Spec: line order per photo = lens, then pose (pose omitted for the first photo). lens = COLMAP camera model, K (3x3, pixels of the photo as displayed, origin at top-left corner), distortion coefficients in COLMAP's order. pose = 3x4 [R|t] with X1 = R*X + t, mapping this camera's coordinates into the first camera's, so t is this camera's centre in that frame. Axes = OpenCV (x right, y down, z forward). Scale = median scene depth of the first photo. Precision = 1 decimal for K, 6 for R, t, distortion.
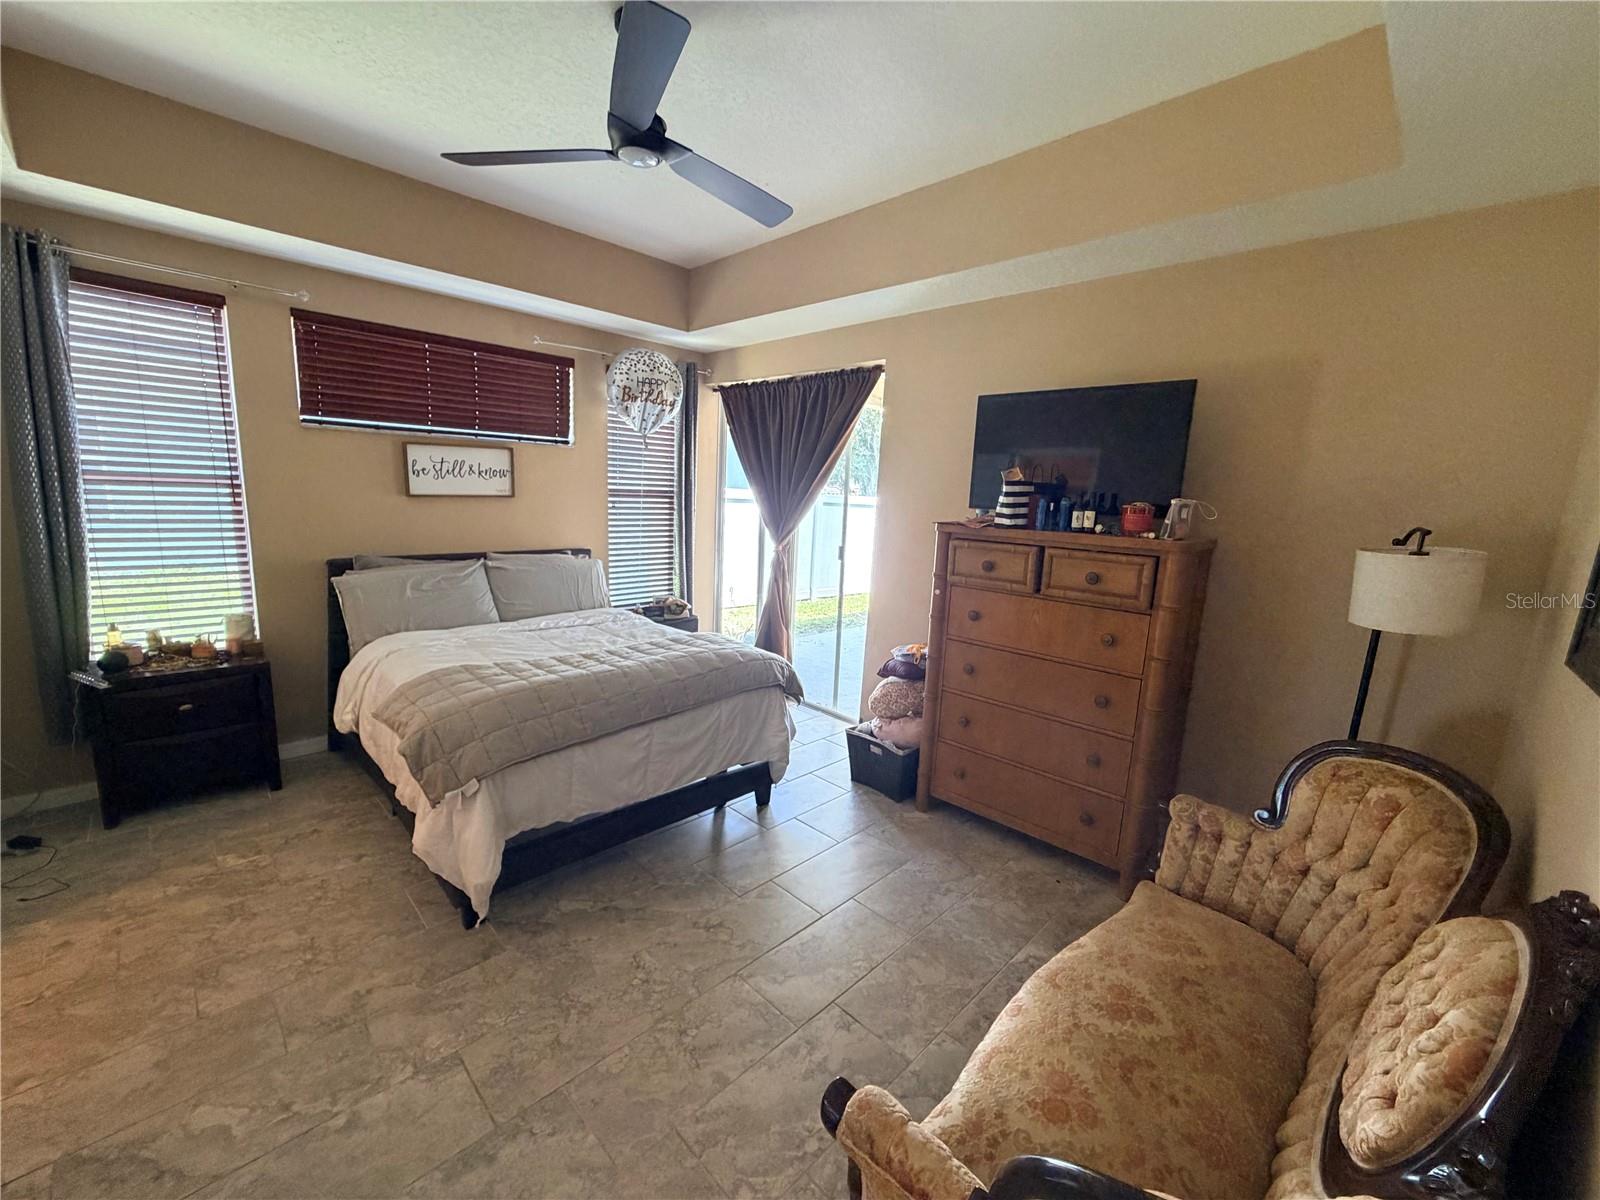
lens RADIAL K [[643.1, 0, 796.5], [0, 643.1, 602.9], [0, 0, 1]] dist [0.000208, 0.000471]
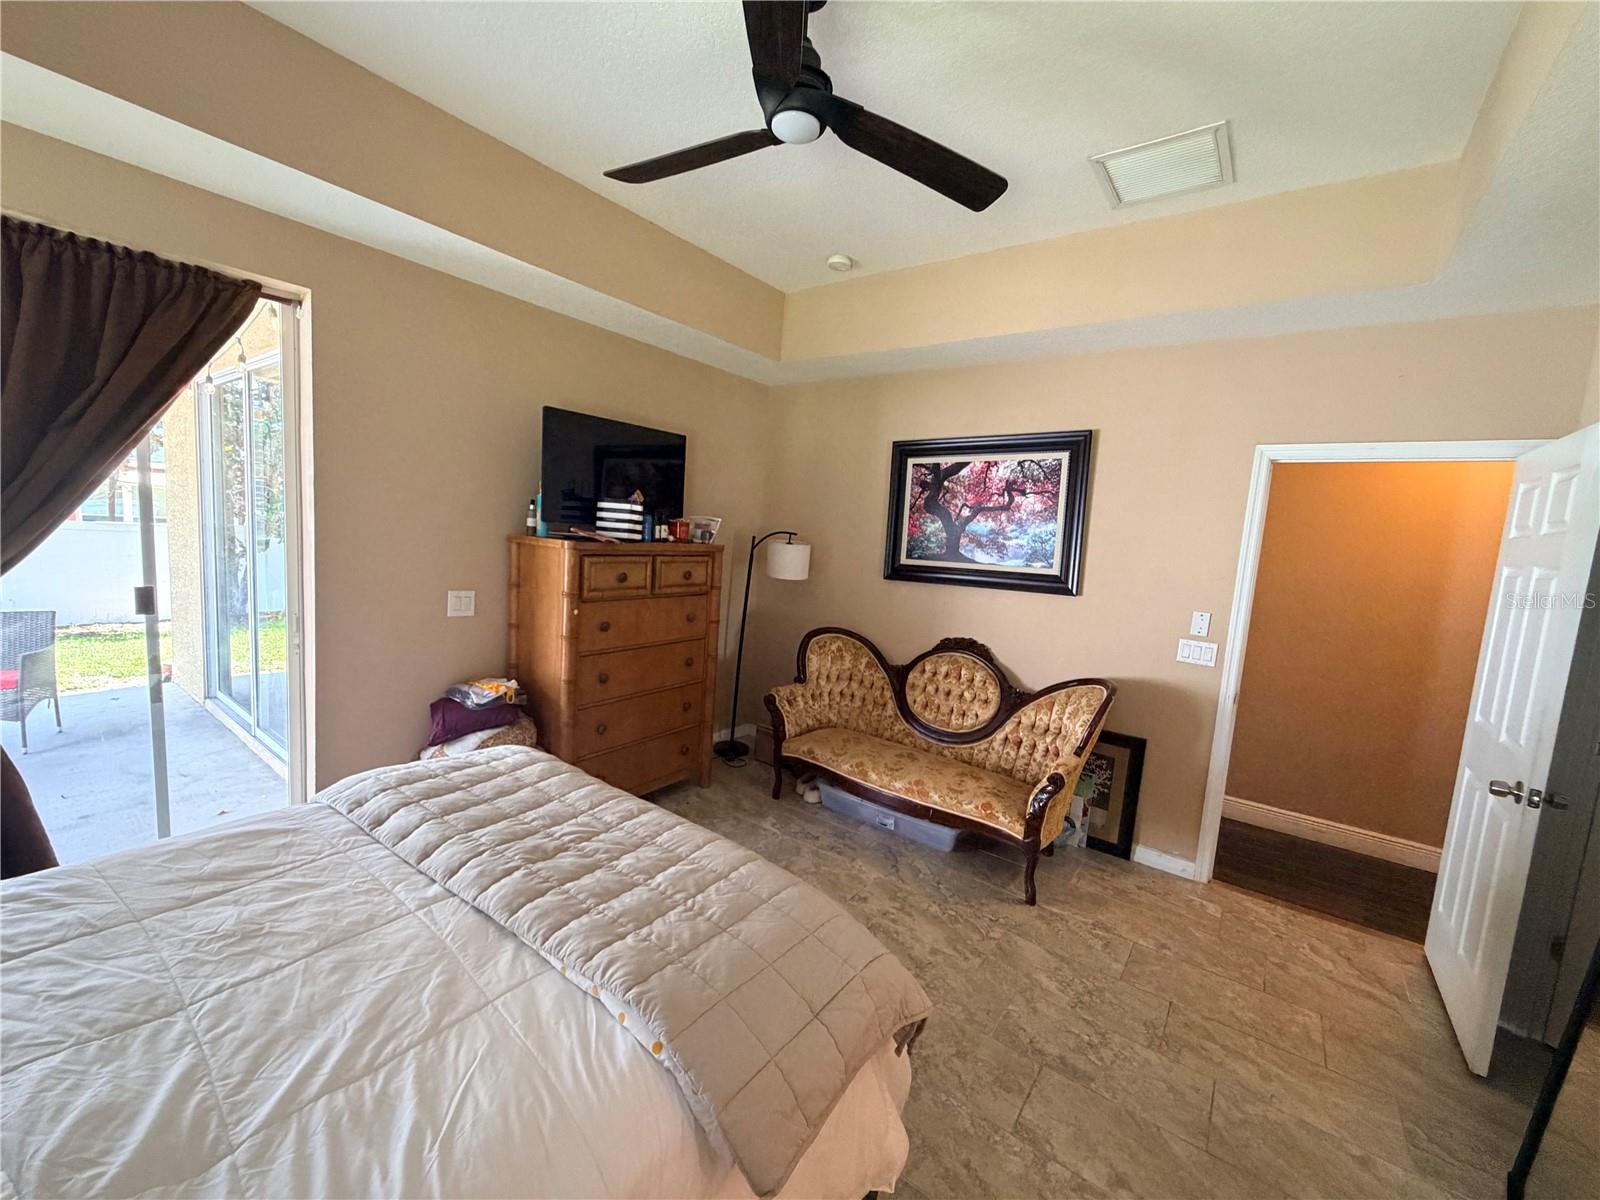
lens RADIAL K [[643.1, 0, 796.5], [0, 643.1, 602.9], [0, 0, 1]] dist [0.000208, 0.000471]
pose [[-0.140813, -0.165841, 0.976047, -0.834942], [0.101021, 0.978318, 0.180801, -0.186899], [-0.984869, 0.124060, -0.121007, 0.862511]]
